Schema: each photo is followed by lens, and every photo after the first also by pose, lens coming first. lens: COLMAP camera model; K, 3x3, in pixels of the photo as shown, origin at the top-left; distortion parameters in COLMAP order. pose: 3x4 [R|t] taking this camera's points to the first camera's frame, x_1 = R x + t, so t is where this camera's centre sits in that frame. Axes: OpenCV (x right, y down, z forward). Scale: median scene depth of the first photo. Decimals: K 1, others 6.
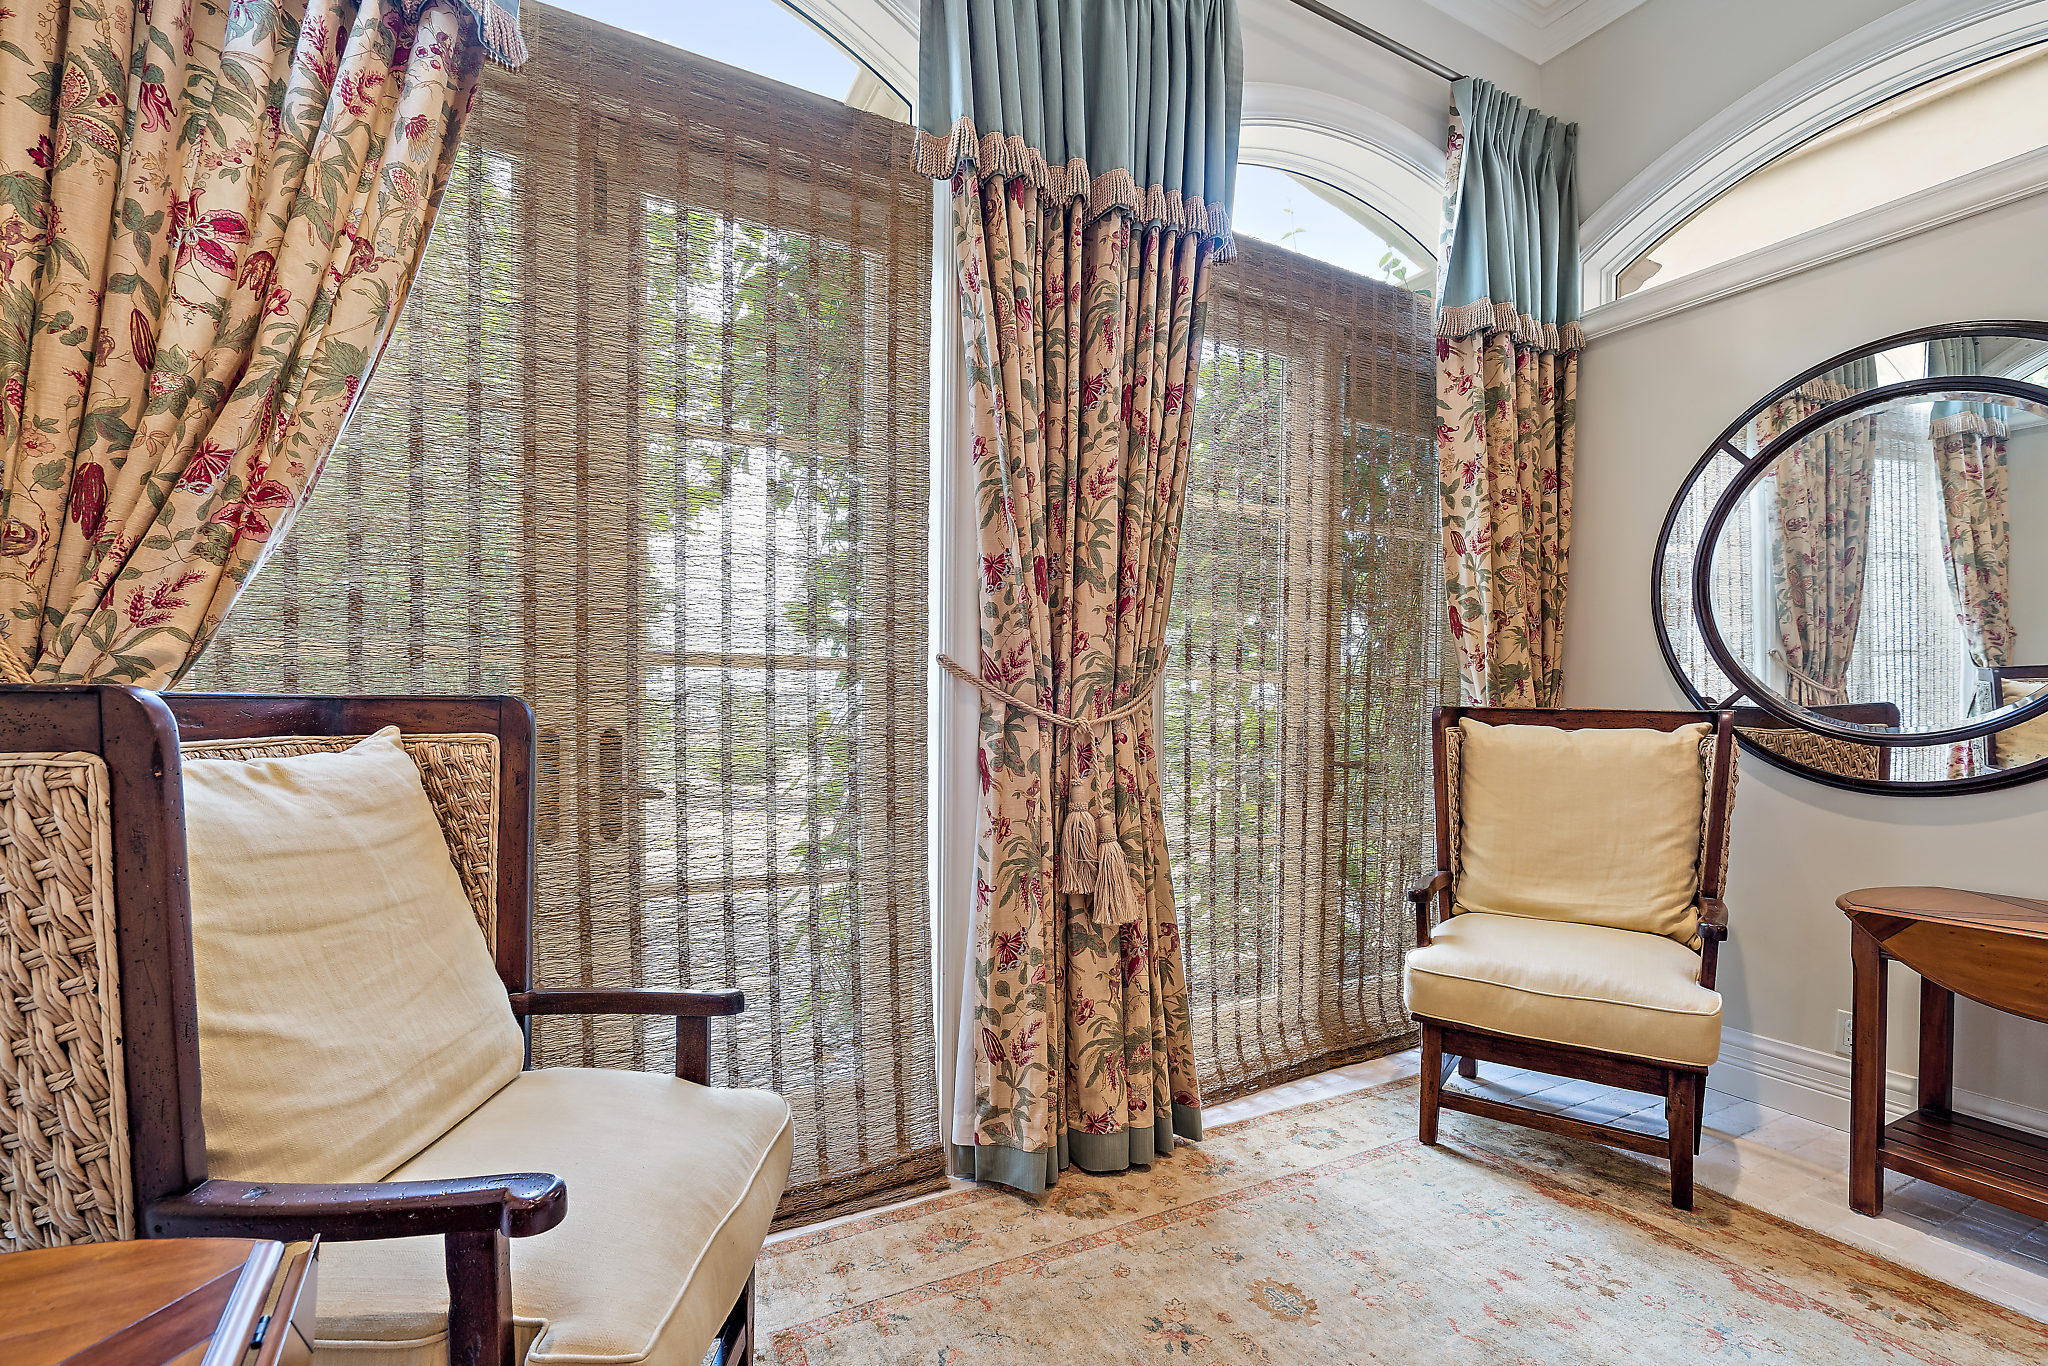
lens RADIAL K [[934.1, 0, 1030.4], [0, 934.1, 695.1], [0, 0, 1]] dist [-0.000098, 0.000039]
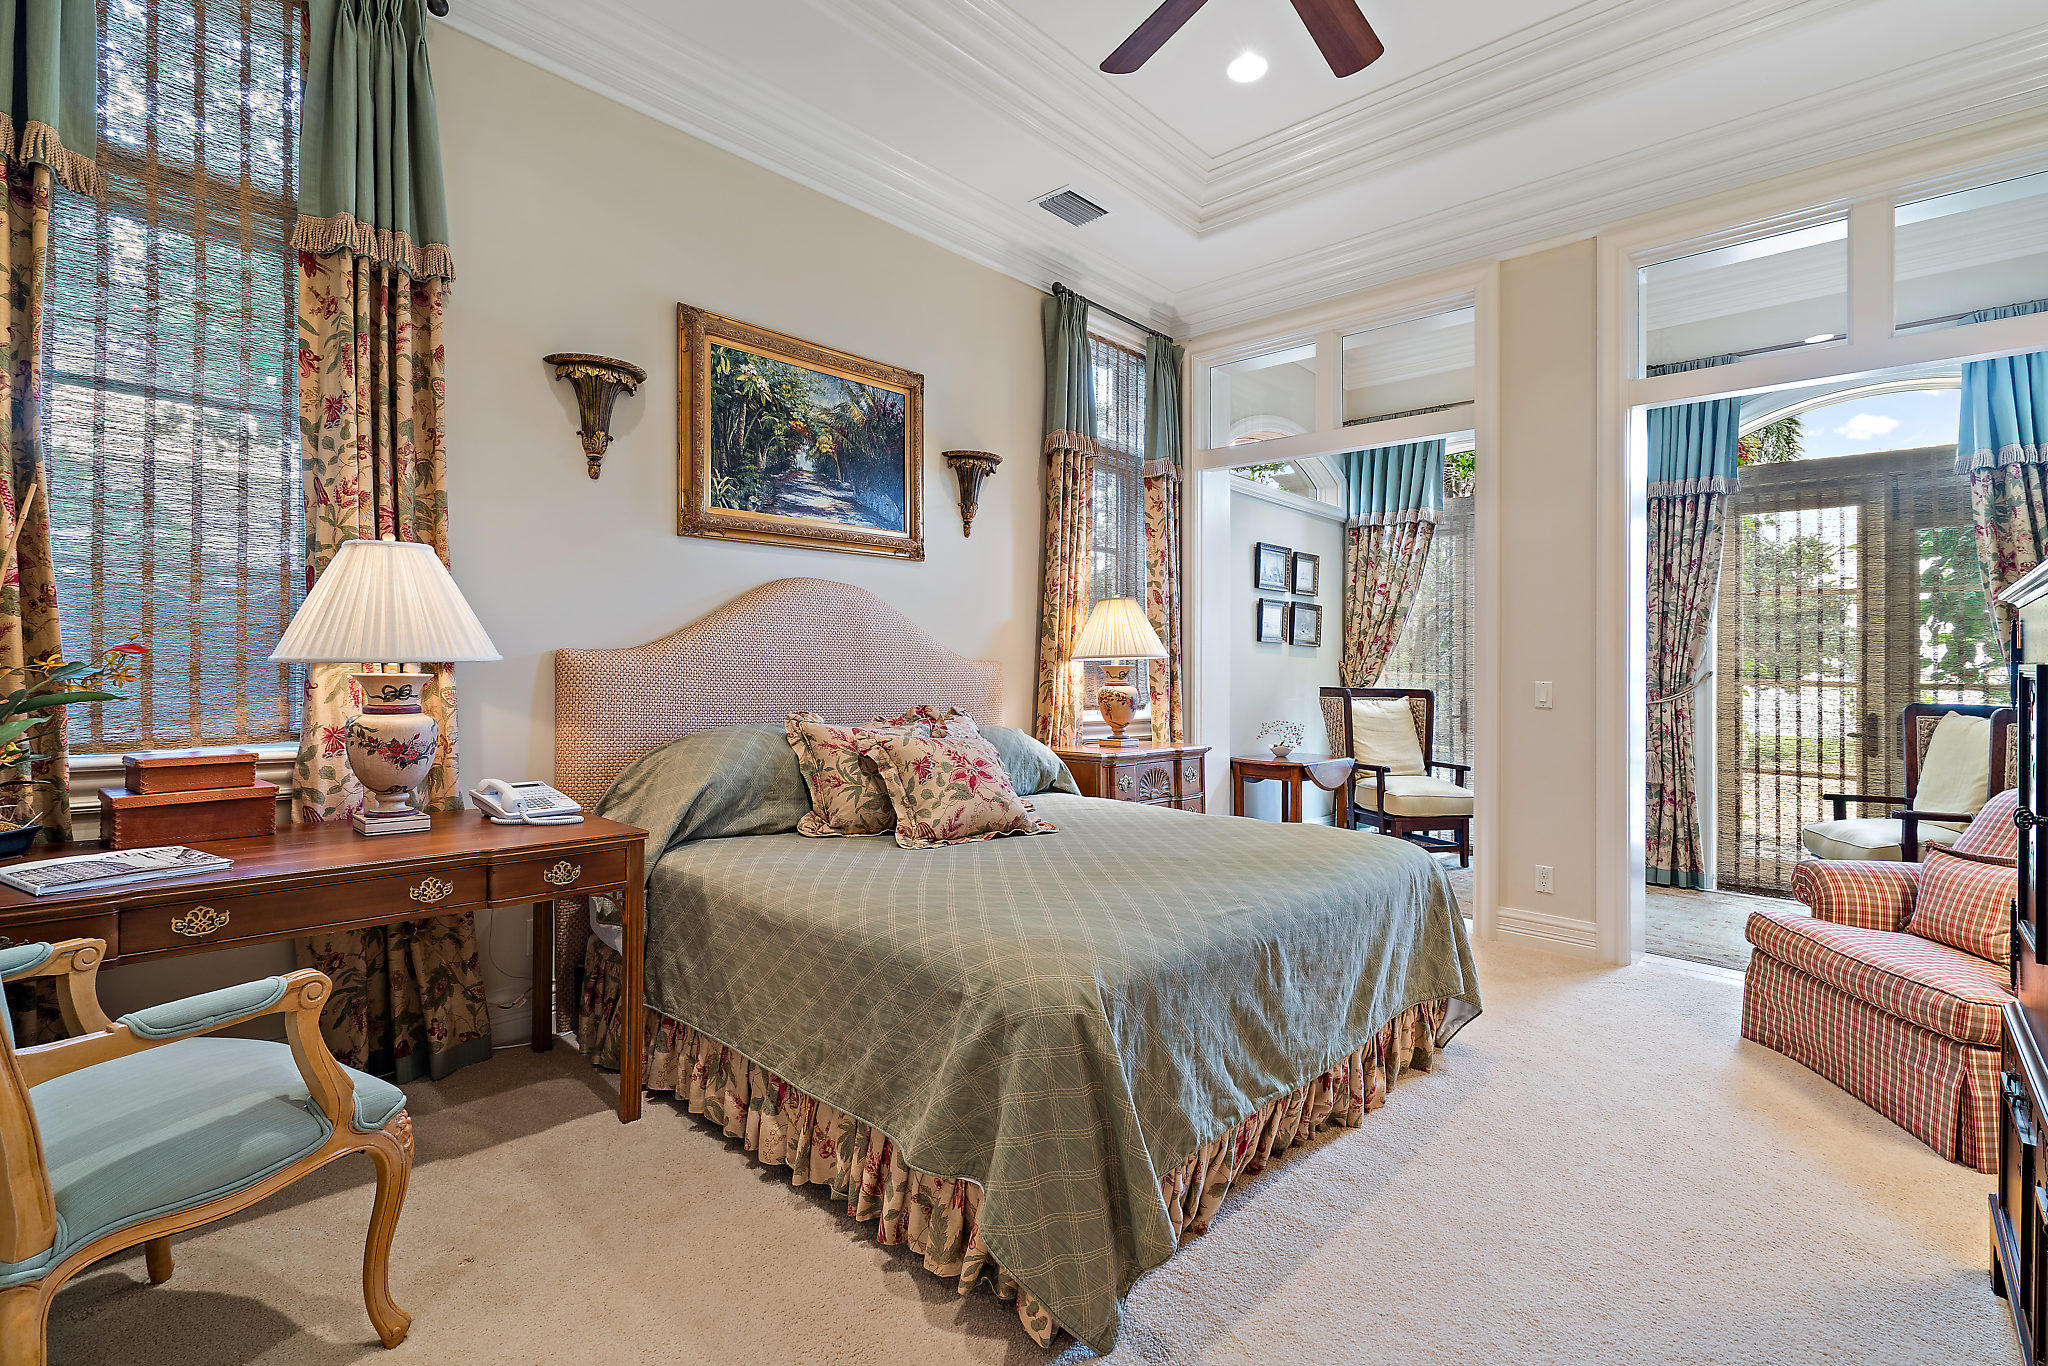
lens RADIAL K [[934.1, 0, 1031.0], [0, 934.1, 681.6], [0, 0, 1]] dist [-0.000098, 0.000039]
pose [[0.309527, 0.006243, -0.950870, 2.895450], [-0.009760, 0.999947, 0.003388, -0.032442], [0.950841, 0.008232, 0.309571, -2.003176]]
